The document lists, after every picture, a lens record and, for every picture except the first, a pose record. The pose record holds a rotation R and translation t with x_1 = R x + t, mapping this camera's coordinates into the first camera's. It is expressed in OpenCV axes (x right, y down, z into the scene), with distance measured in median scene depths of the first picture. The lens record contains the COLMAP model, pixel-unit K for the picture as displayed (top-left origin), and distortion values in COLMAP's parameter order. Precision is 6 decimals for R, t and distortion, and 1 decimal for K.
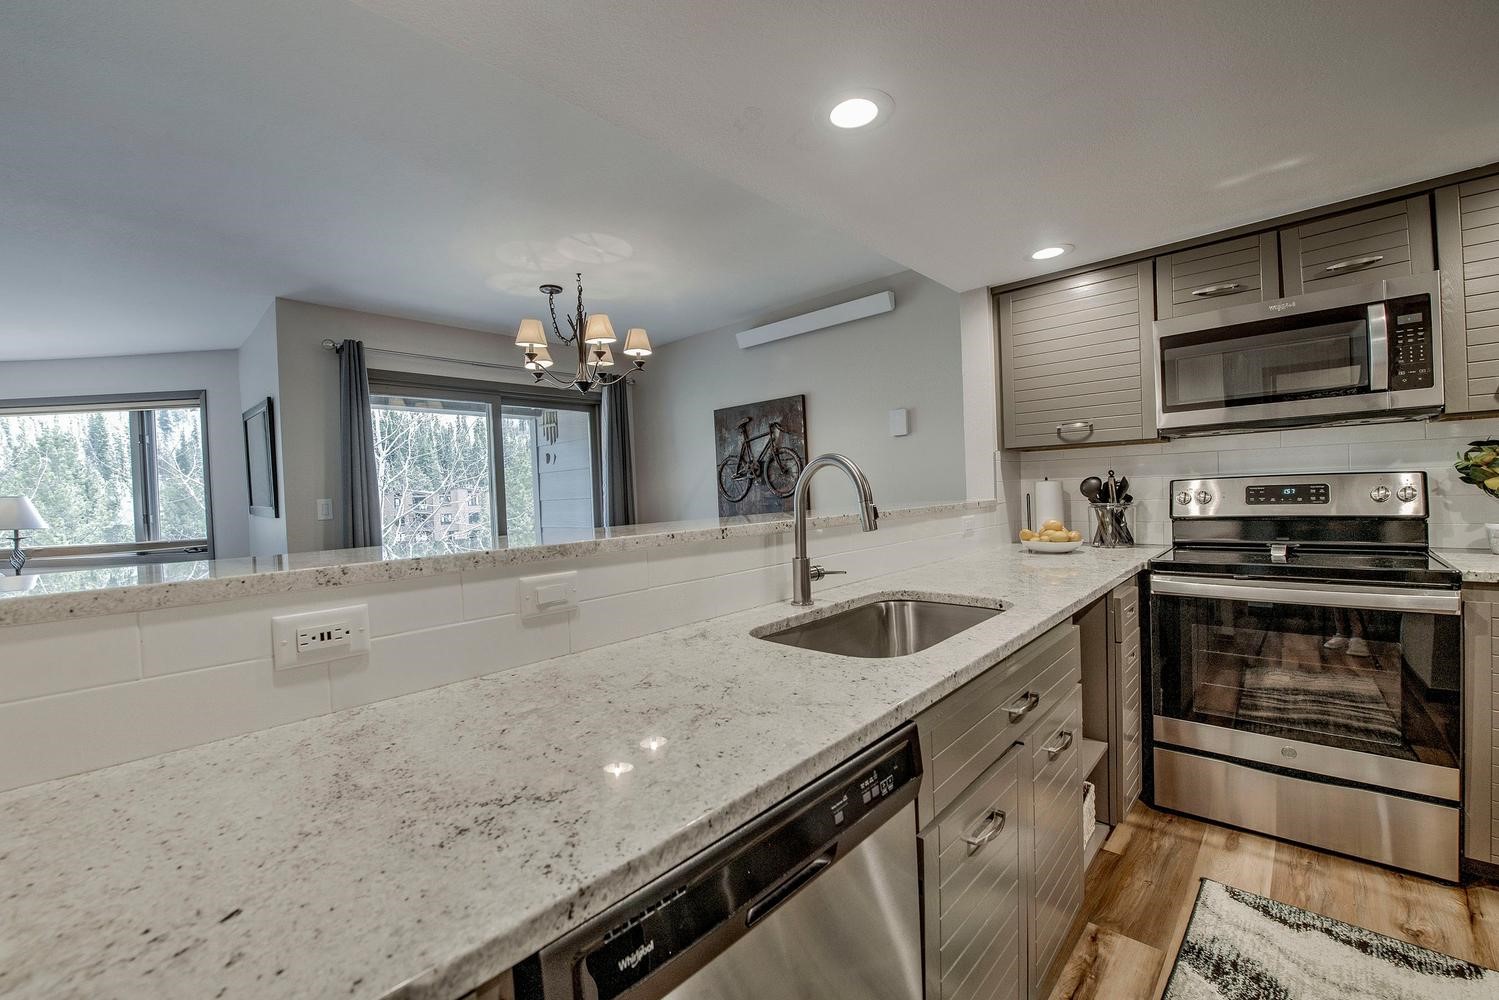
lens RADIAL K [[605.5, 0, 744.8], [0, 605.5, 502.3], [0, 0, 1]] dist [-0.019576, -0.001129]
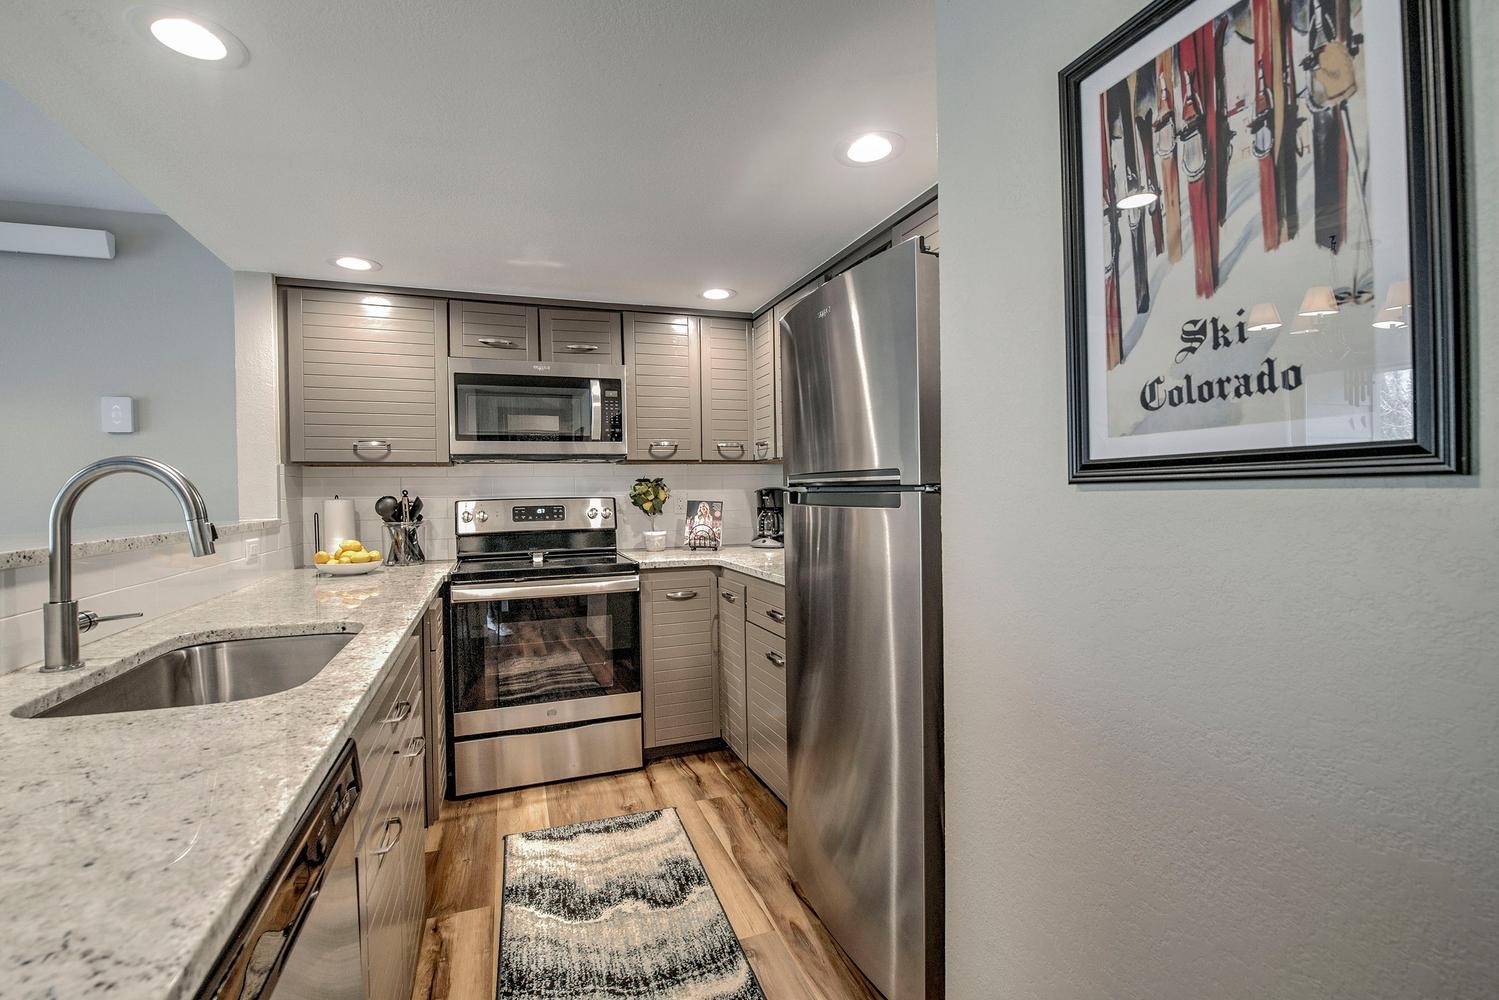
lens RADIAL K [[661.7, 0, 745.4], [0, 661.7, 499.8], [0, 0, 1]] dist [-0.016451, -0.001813]
pose [[0.445594, 0.019894, 0.895014, -0.145764], [0.015028, 0.999446, -0.029697, 0.005719], [-0.895109, 0.026683, 0.445048, -0.023670]]
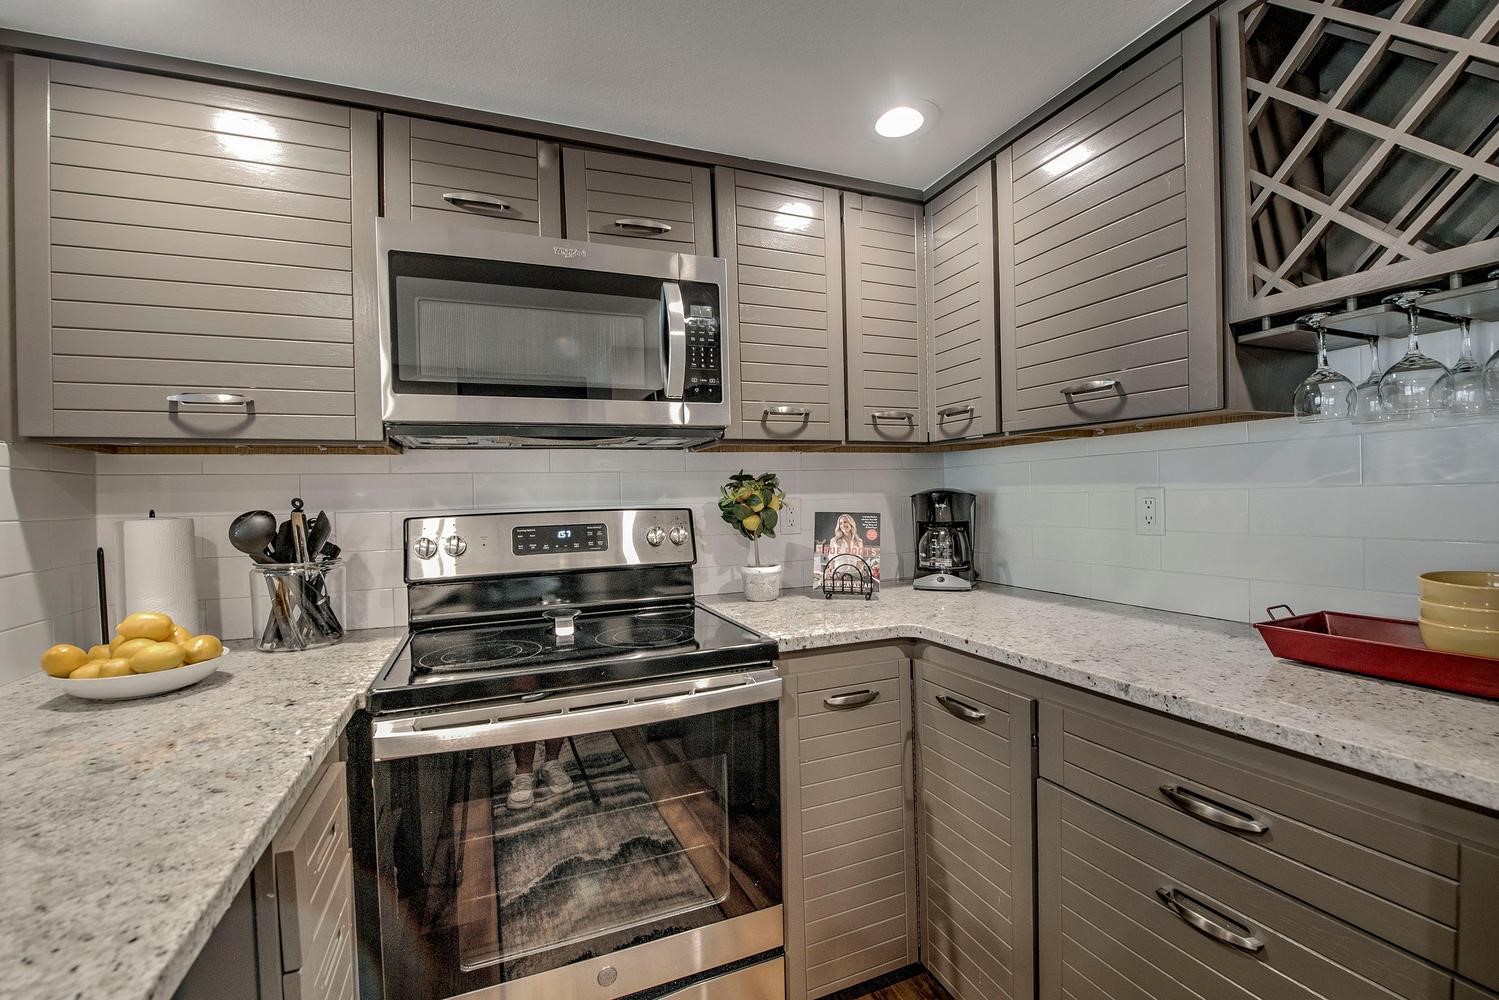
lens RADIAL K [[621.8, 0, 744.0], [0, 621.8, 506.6], [0, 0, 1]] dist [-0.019642, -0.000458]
pose [[0.423890, 0.016250, 0.905568, 0.307846], [0.025590, 0.999225, -0.029909, -0.021647], [-0.905352, 0.035852, 0.423146, 0.449969]]
